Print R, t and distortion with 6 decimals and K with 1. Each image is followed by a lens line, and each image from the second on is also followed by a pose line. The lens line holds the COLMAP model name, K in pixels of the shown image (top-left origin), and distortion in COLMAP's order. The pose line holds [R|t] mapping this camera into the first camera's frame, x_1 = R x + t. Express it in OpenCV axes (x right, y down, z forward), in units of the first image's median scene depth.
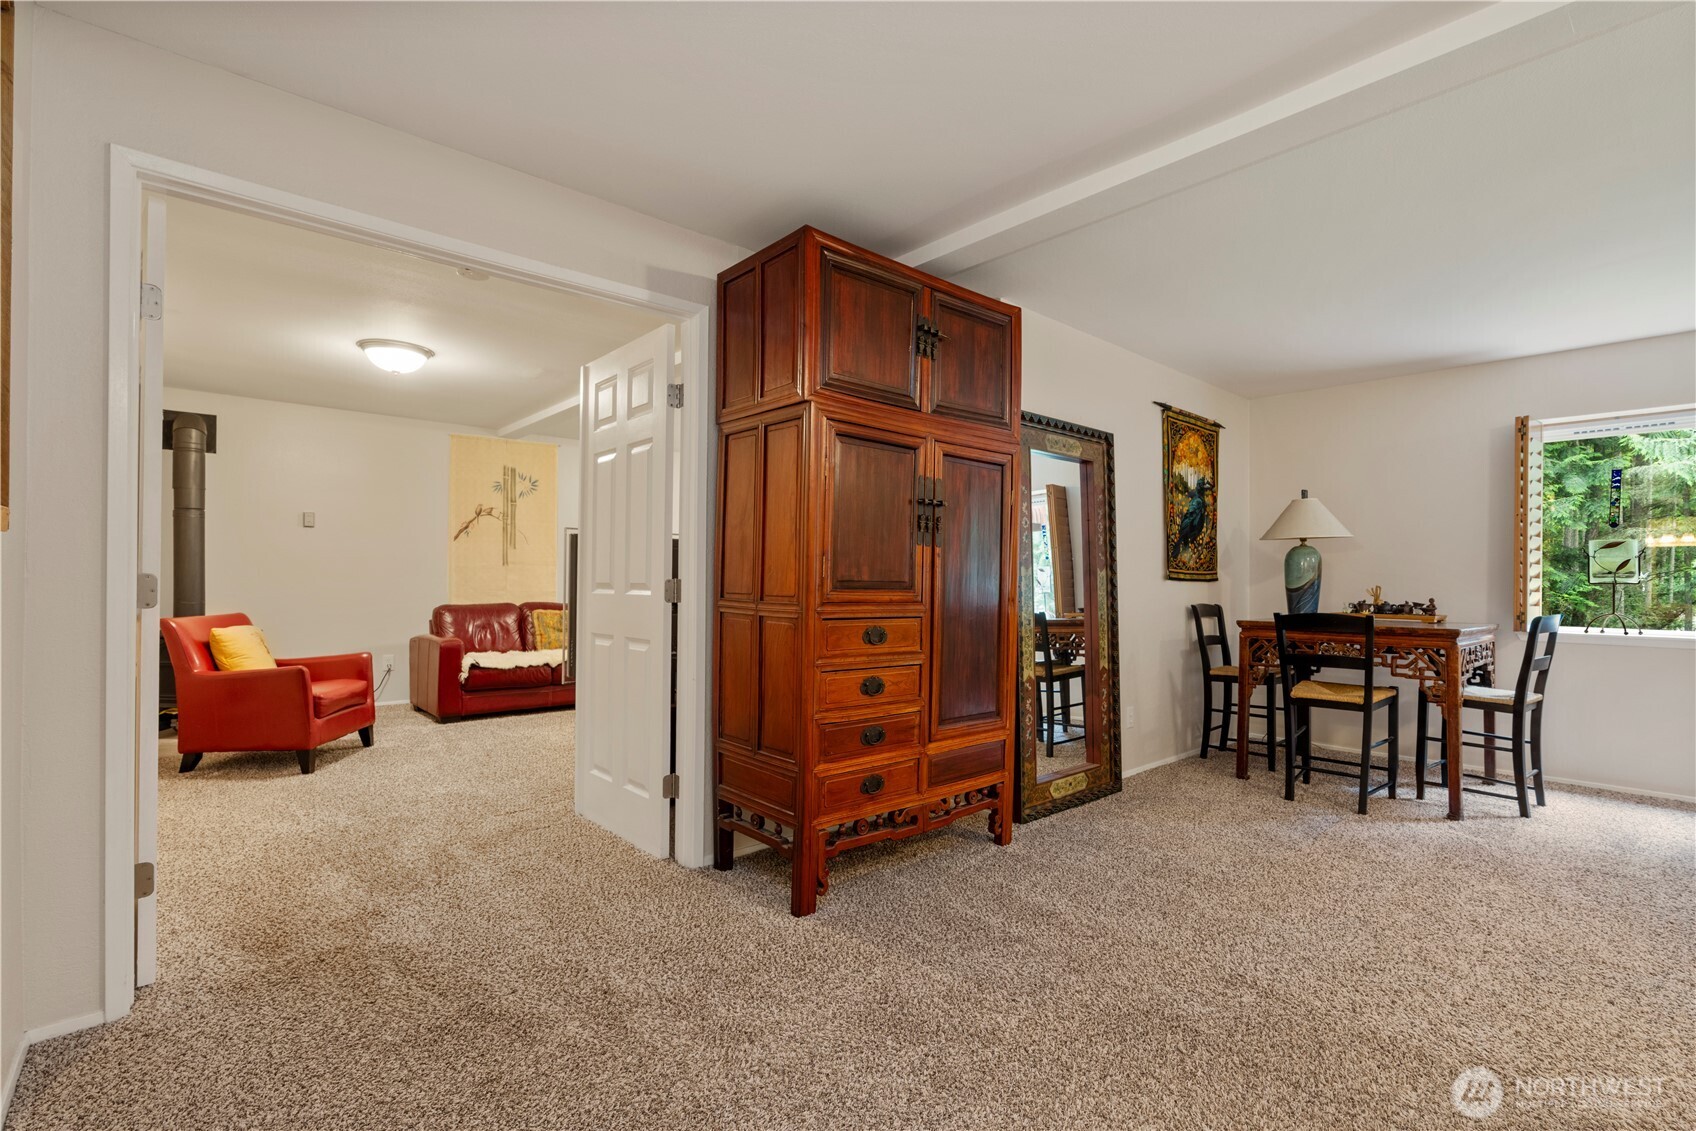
lens RADIAL K [[773.7, 0, 842.3], [0, 773.7, 574.8], [0, 0, 1]] dist [-0.004263, -0.000318]
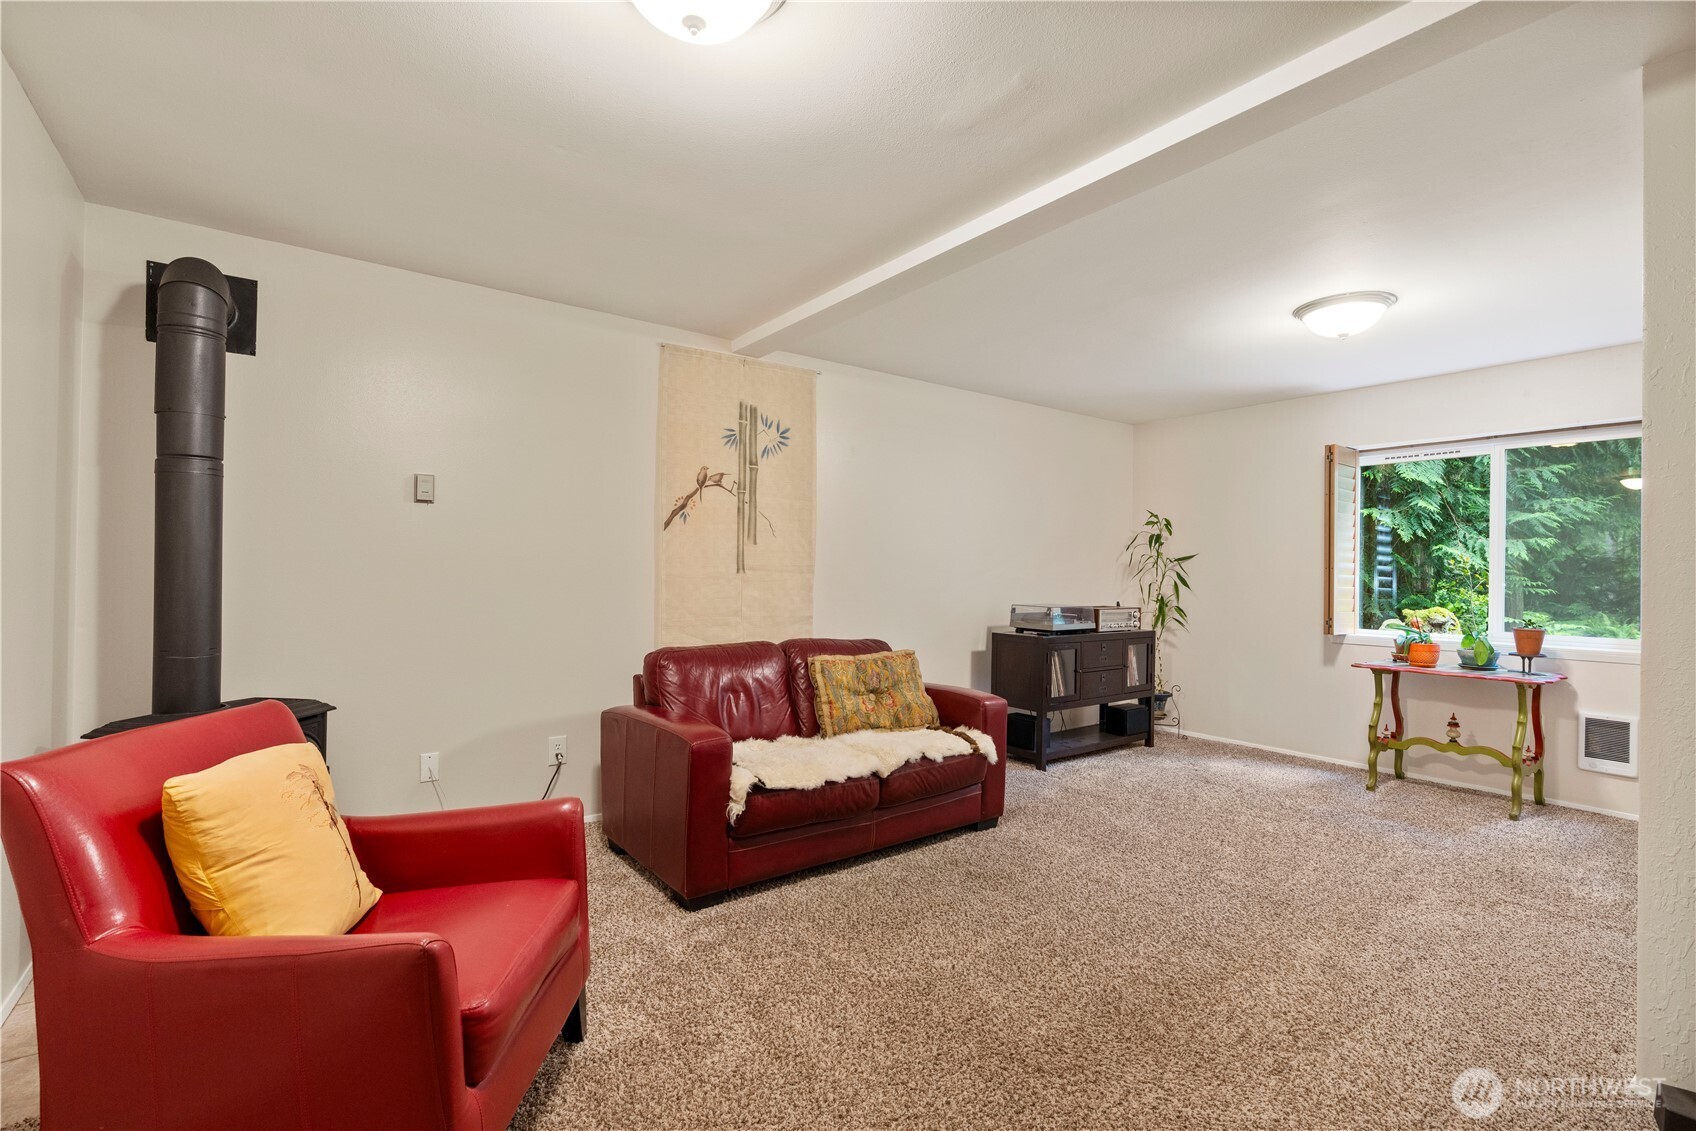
lens RADIAL K [[773.7, 0, 853.0], [0, 773.7, 558.1], [0, 0, 1]] dist [-0.004263, -0.000318]
pose [[0.997256, 0.001227, -0.074017, -0.352902], [-0.002763, 0.999783, -0.020648, -0.013006], [0.073975, 0.020795, 0.997043, 0.486633]]
